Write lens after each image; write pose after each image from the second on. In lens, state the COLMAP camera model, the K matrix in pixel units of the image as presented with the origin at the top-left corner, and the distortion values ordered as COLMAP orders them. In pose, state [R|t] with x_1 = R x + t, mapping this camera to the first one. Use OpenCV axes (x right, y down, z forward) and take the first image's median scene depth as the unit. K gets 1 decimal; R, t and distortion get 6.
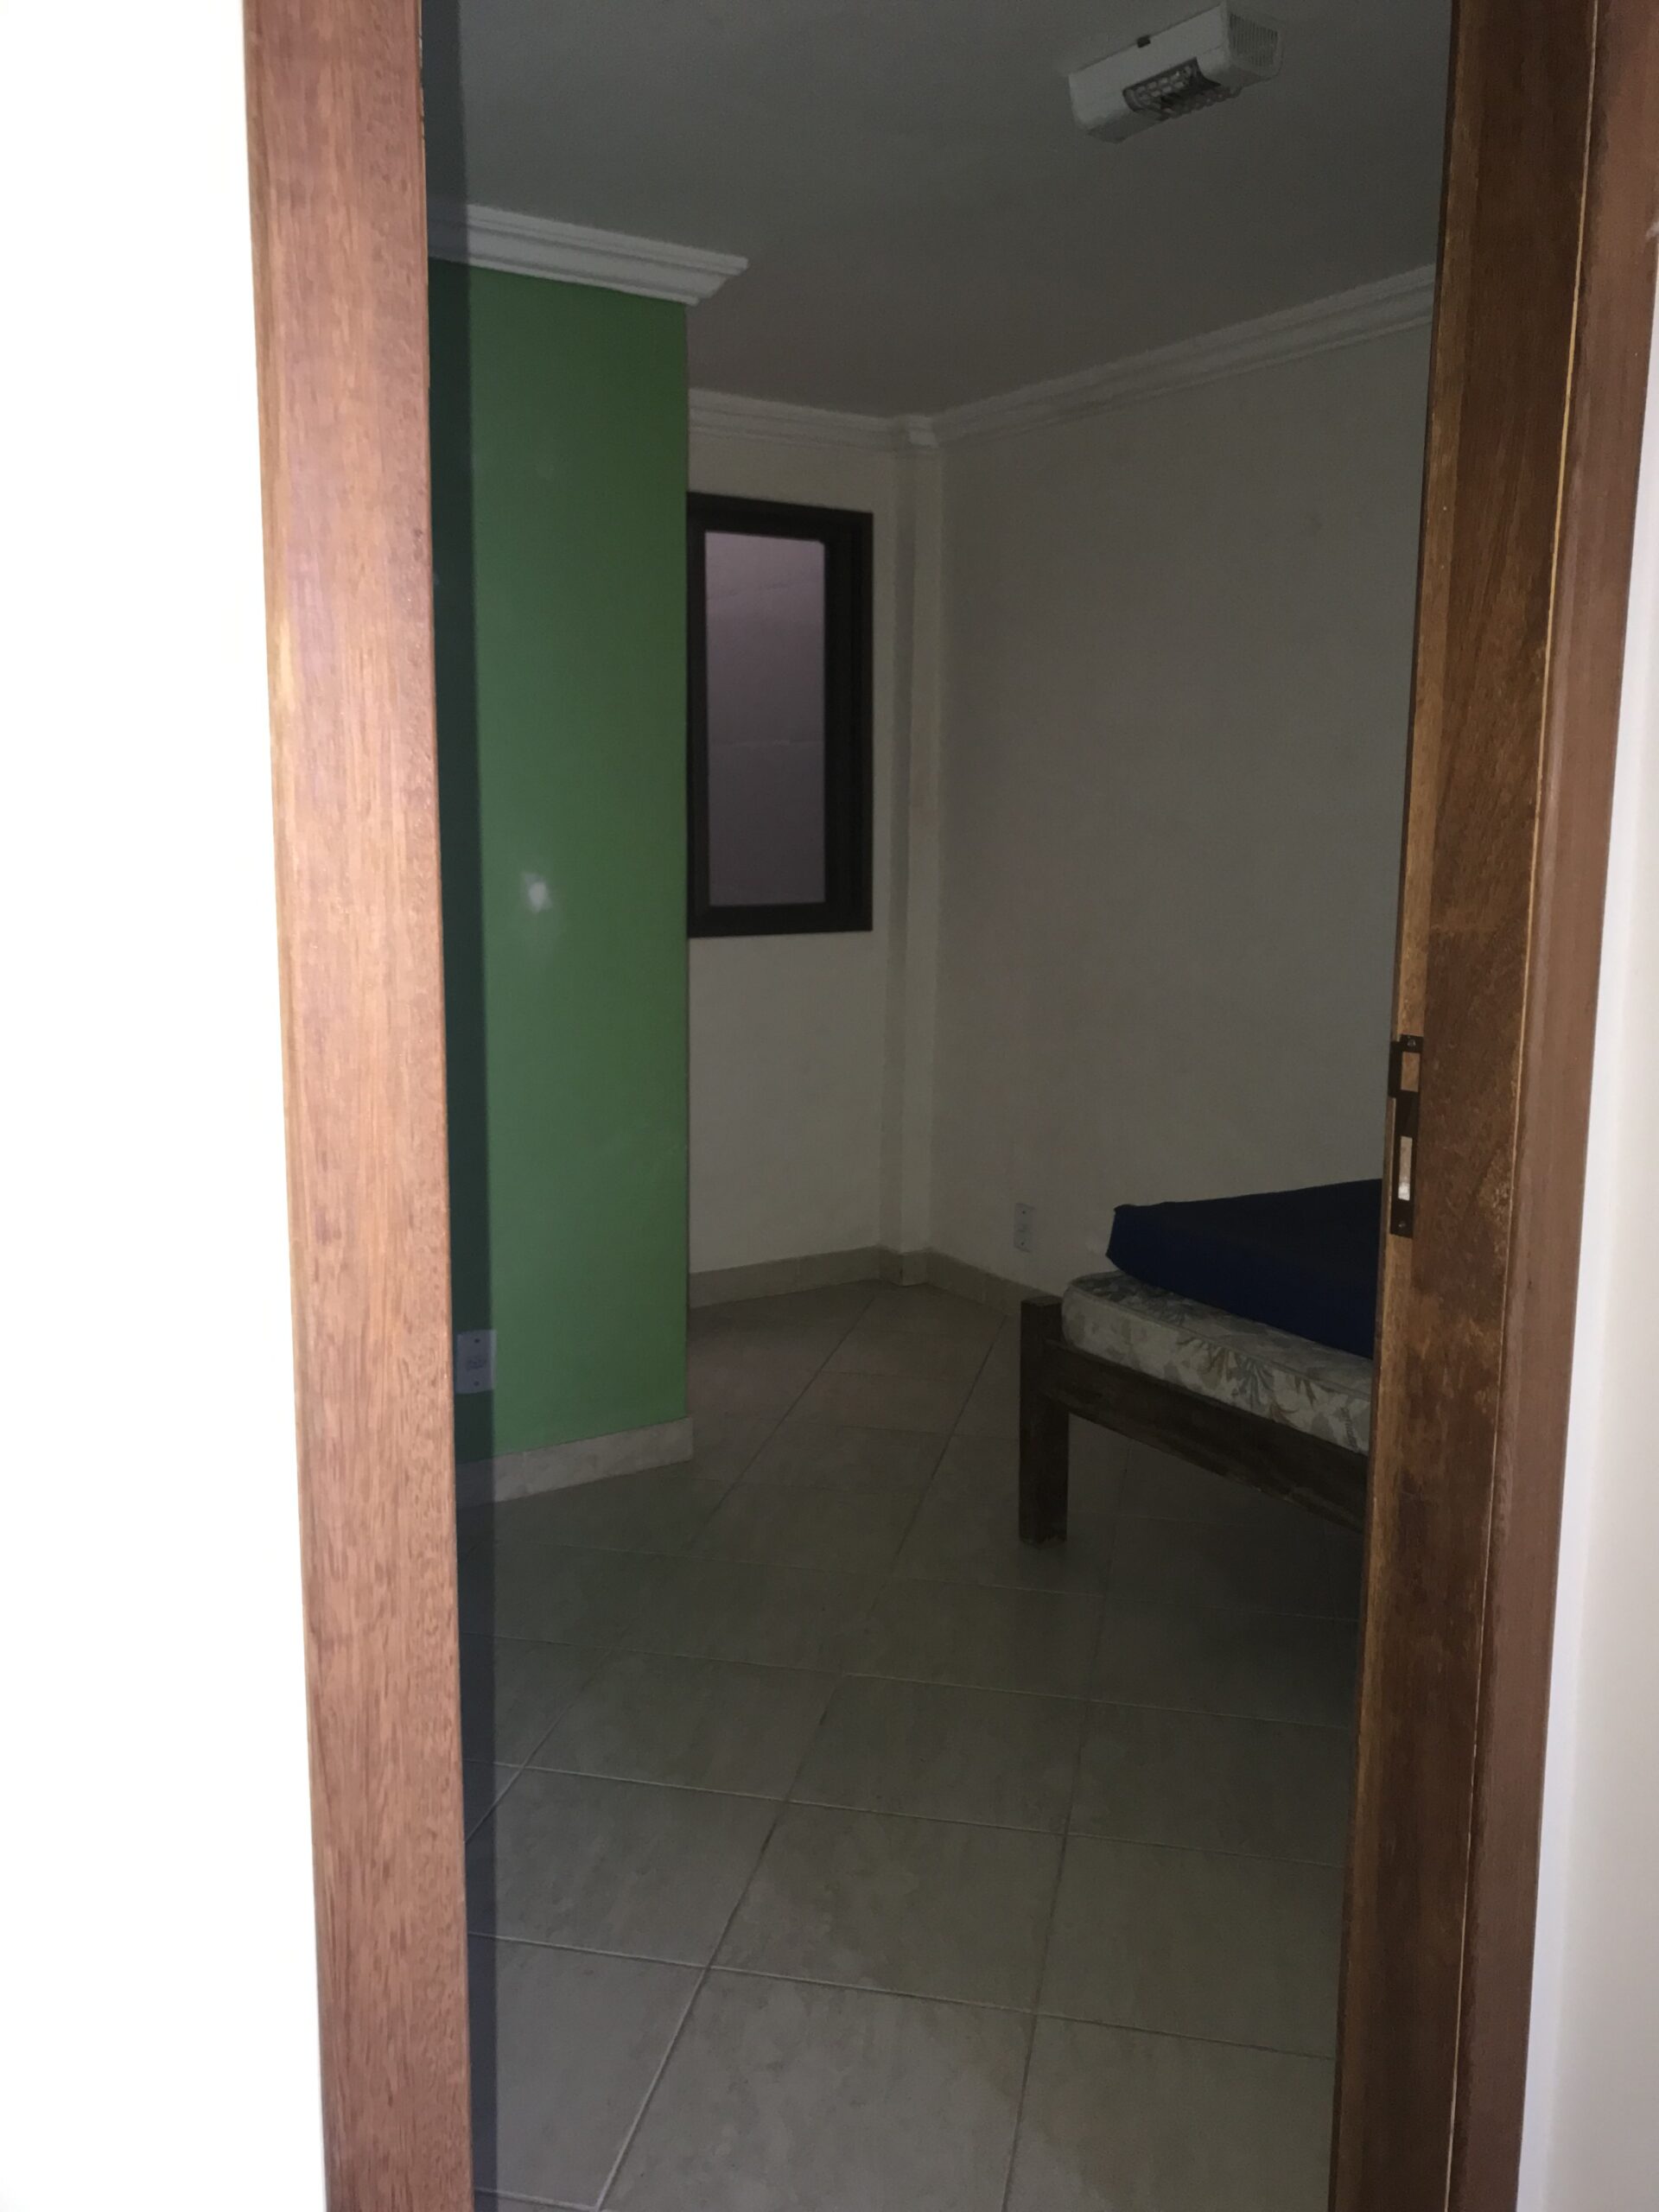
lens RADIAL K [[1820.9, 0, 829.5], [0, 1820.9, 1106.0], [0, 0, 1]] dist [0.008079, -0.023636]
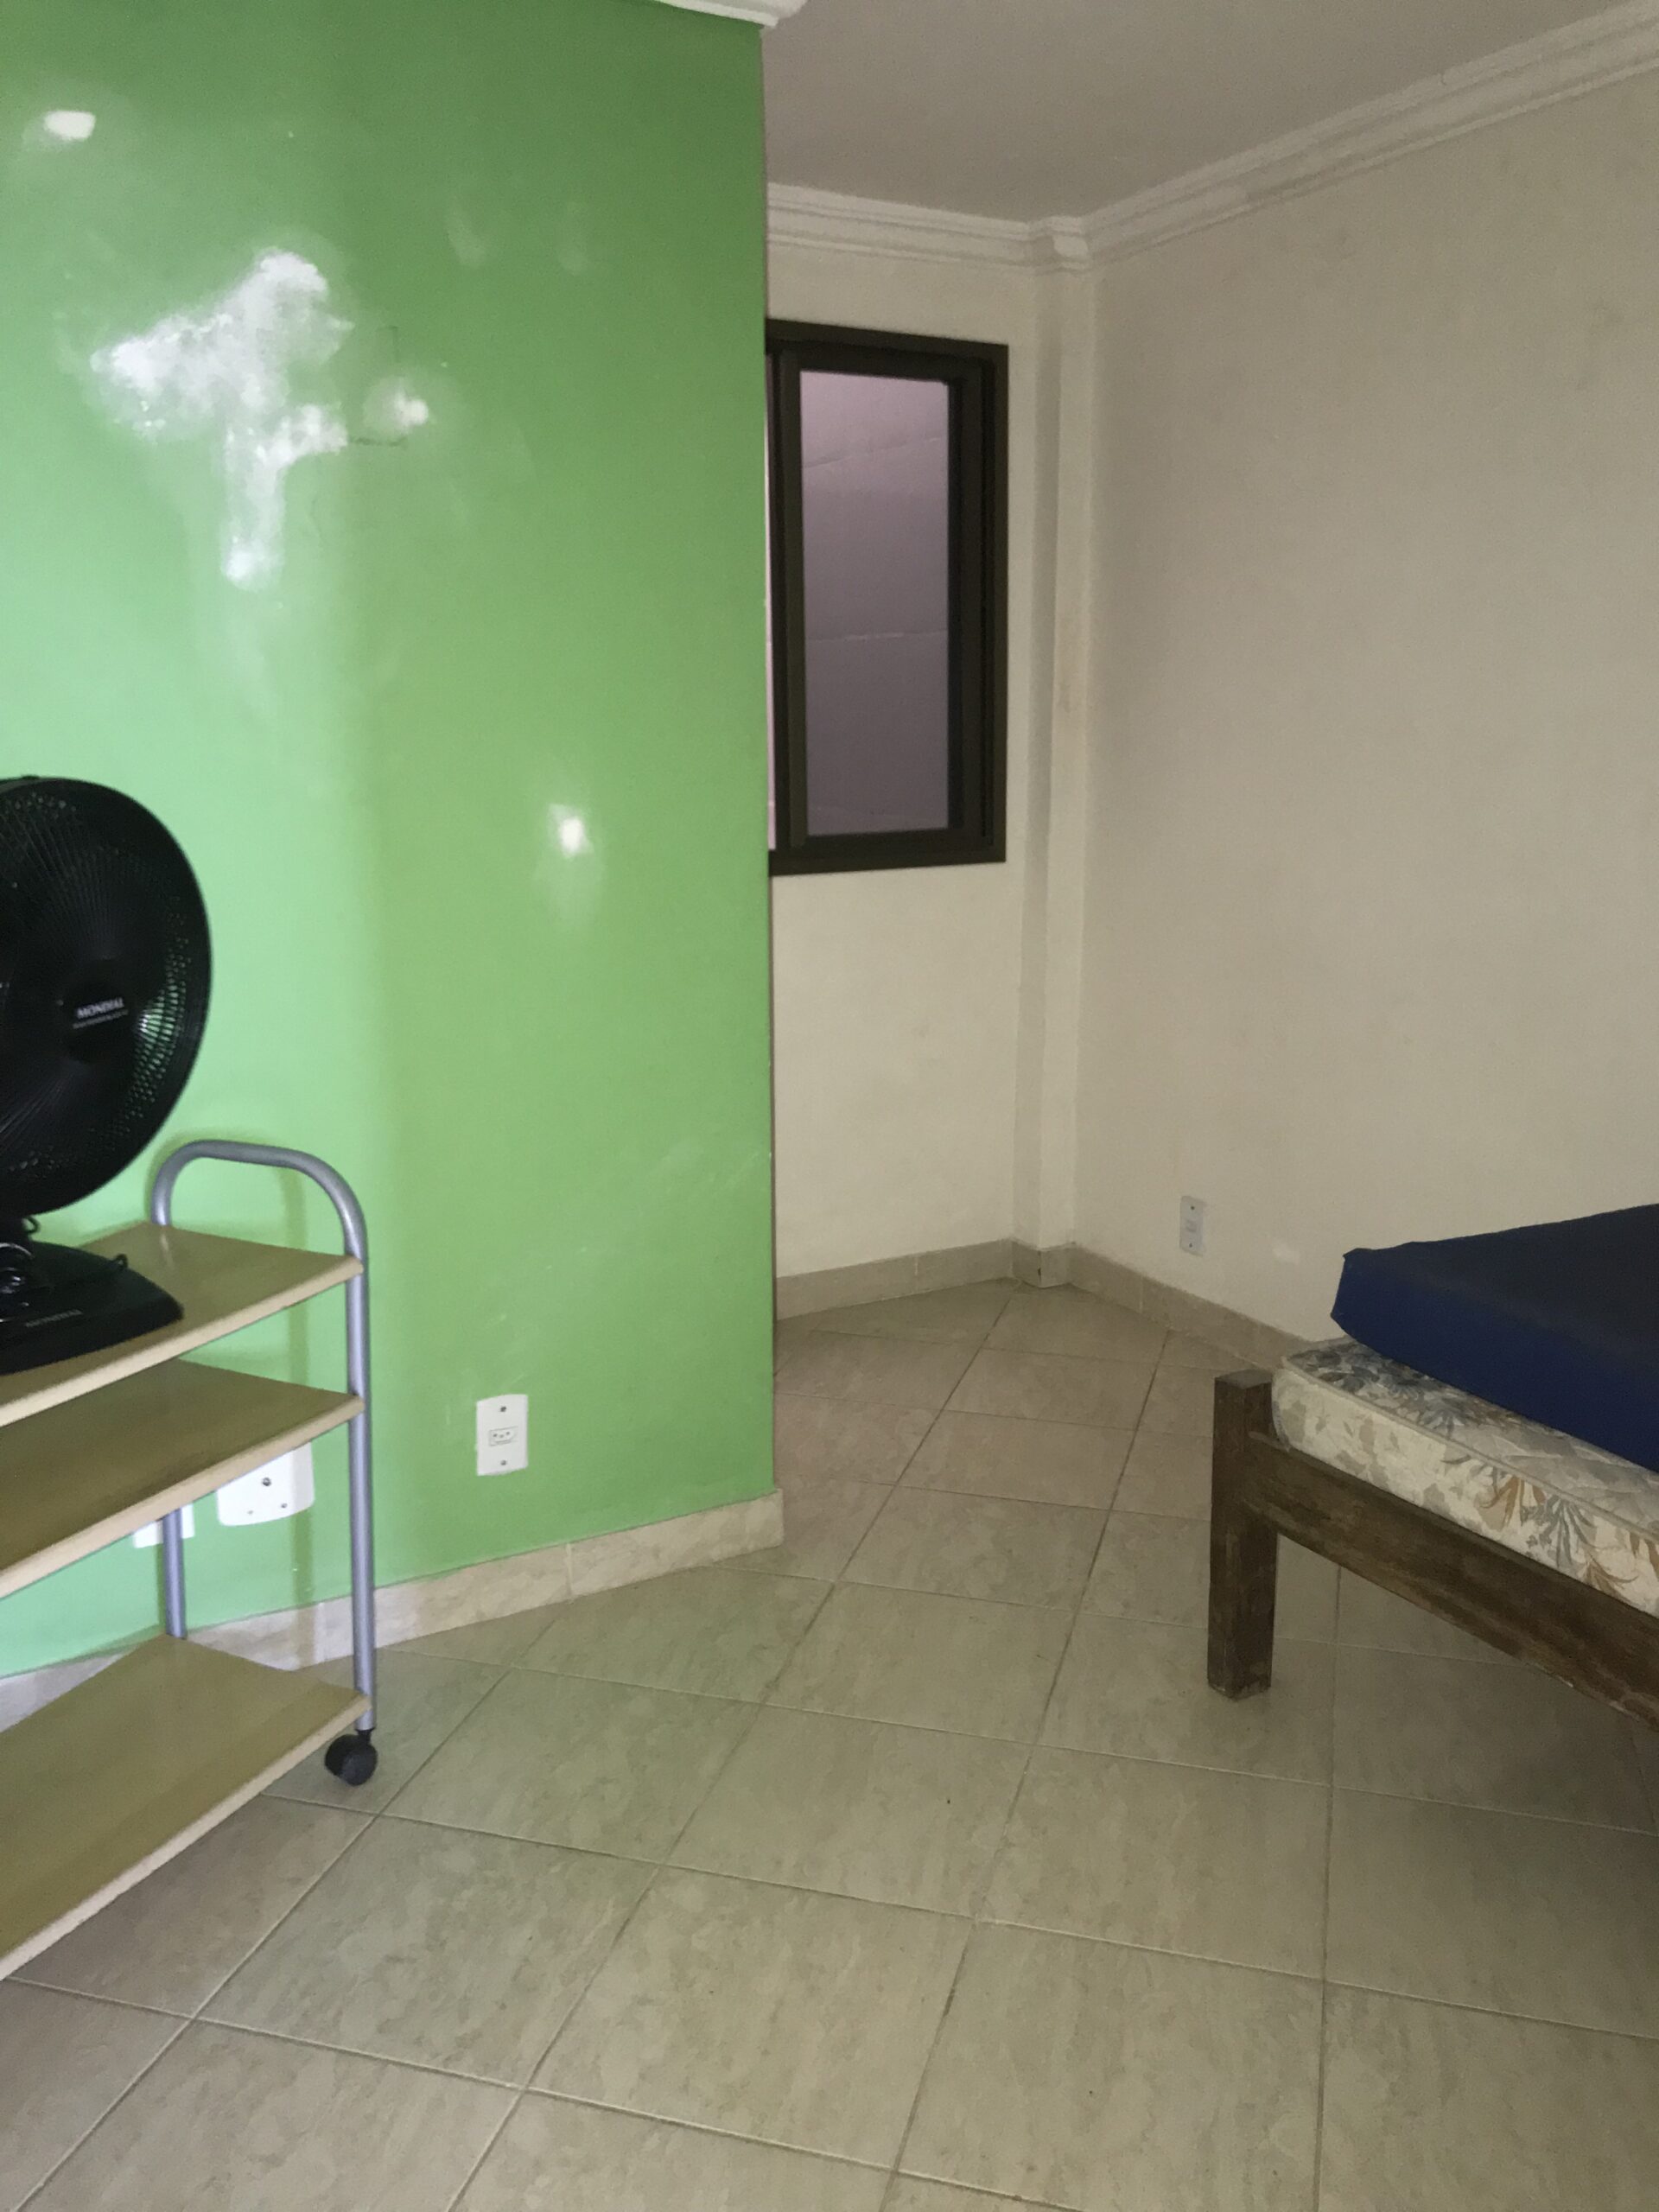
lens RADIAL K [[1820.9, 0, 829.5], [0, 1820.9, 1106.0], [0, 0, 1]] dist [0.008079, -0.023636]
pose [[0.997841, 0.000415, -0.065671, -0.003139], [0.002960, 0.998679, 0.051289, -0.042298], [0.065606, -0.051372, 0.996522, 0.249924]]
